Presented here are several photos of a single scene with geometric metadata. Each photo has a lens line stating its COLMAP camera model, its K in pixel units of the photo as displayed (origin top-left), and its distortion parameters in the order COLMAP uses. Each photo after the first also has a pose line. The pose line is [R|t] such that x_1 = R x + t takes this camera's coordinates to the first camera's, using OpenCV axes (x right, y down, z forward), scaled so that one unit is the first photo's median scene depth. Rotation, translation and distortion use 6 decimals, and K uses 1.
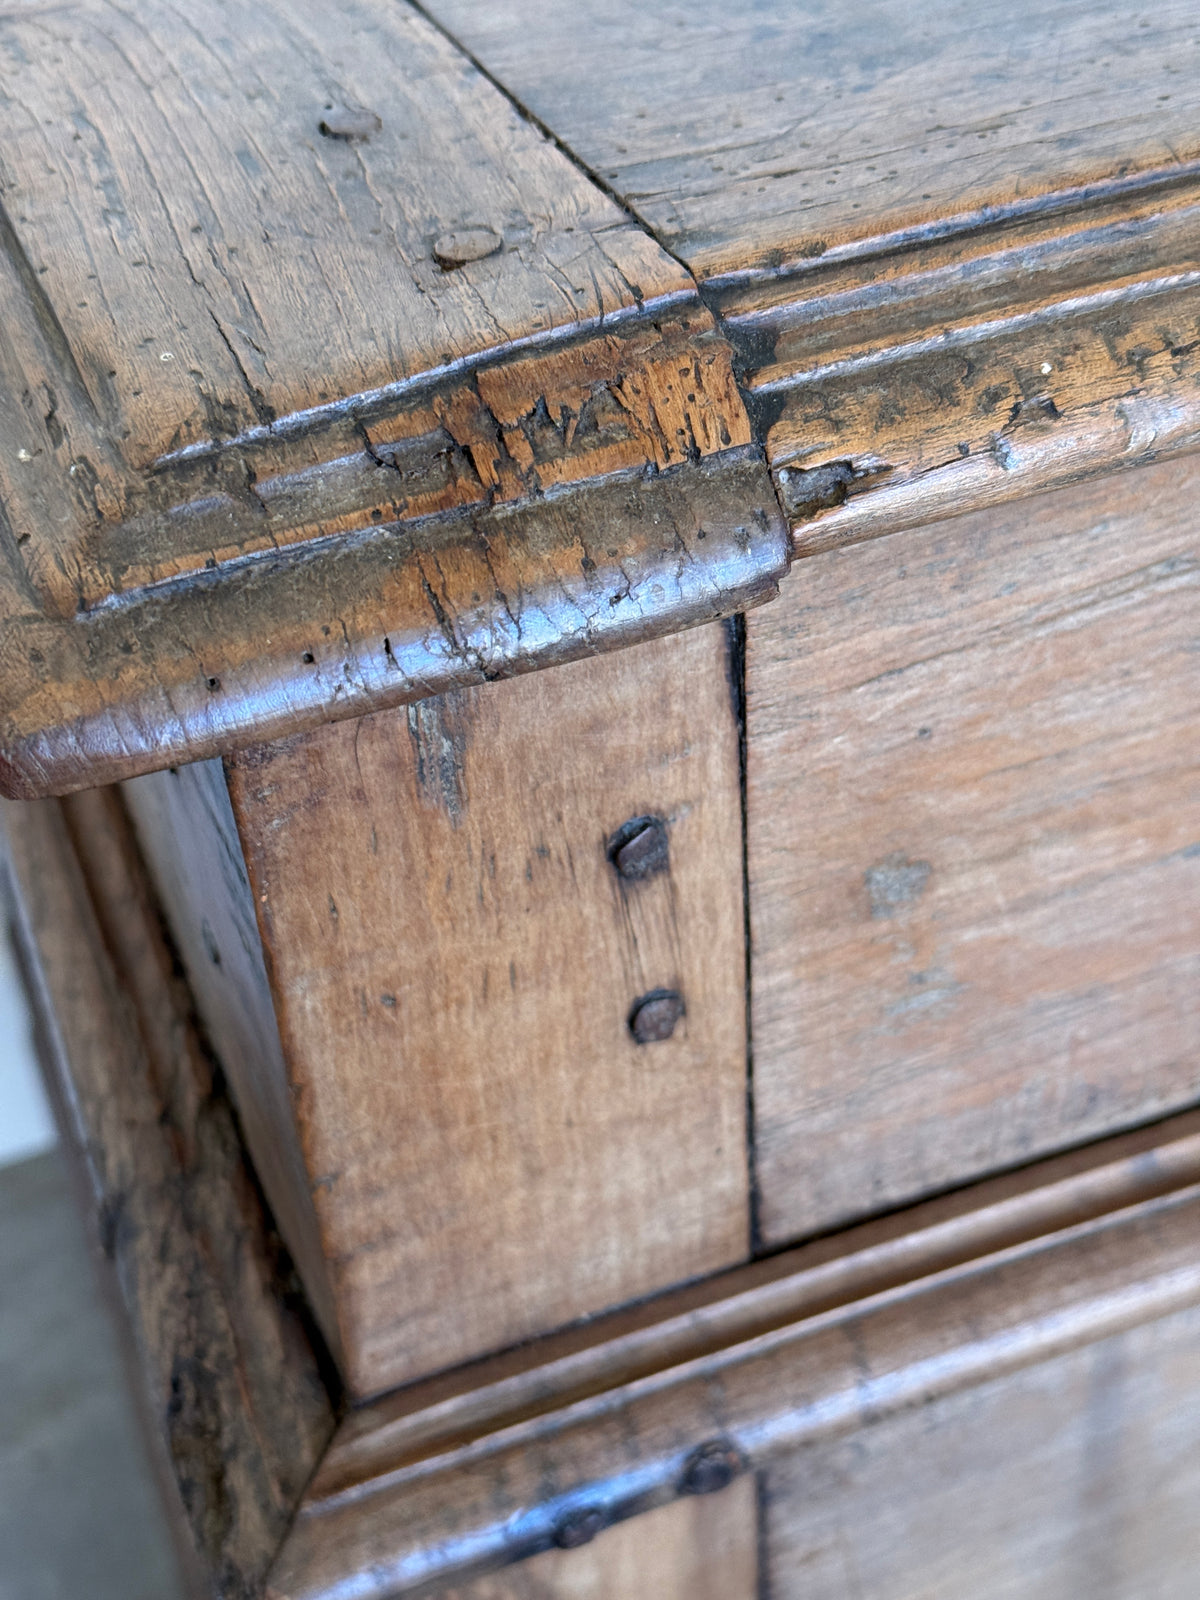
lens RADIAL K [[2333.6, 0, 600.0], [0, 2333.6, 800.0], [0, 0, 1]] dist [0.074656, -0.008289]
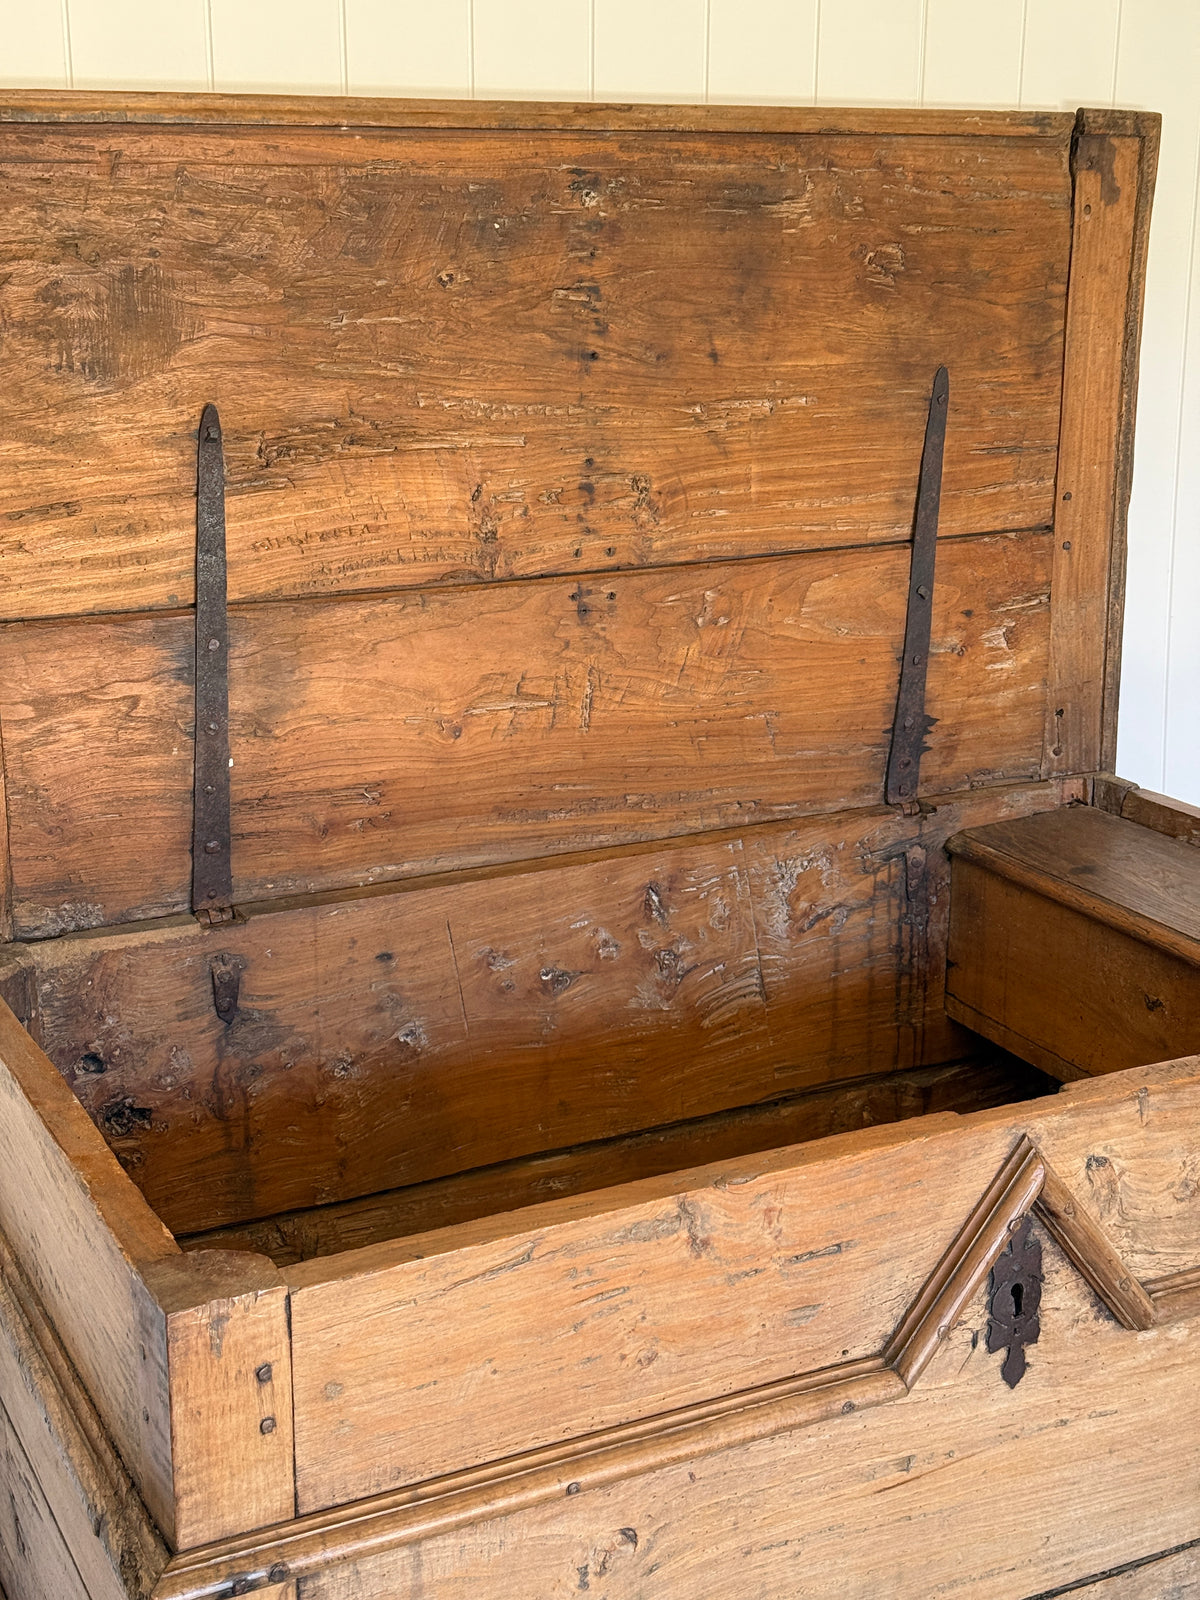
lens RADIAL K [[2223.1, 0, 600.4], [0, 2223.1, 828.2], [0, 0, 1]] dist [0.199050, -0.431201]
pose [[0.993111, 0.030684, 0.113088, 0.119255], [0.015829, 0.921129, -0.388935, 0.647055], [-0.116102, 0.388046, 0.914298, -2.858814]]
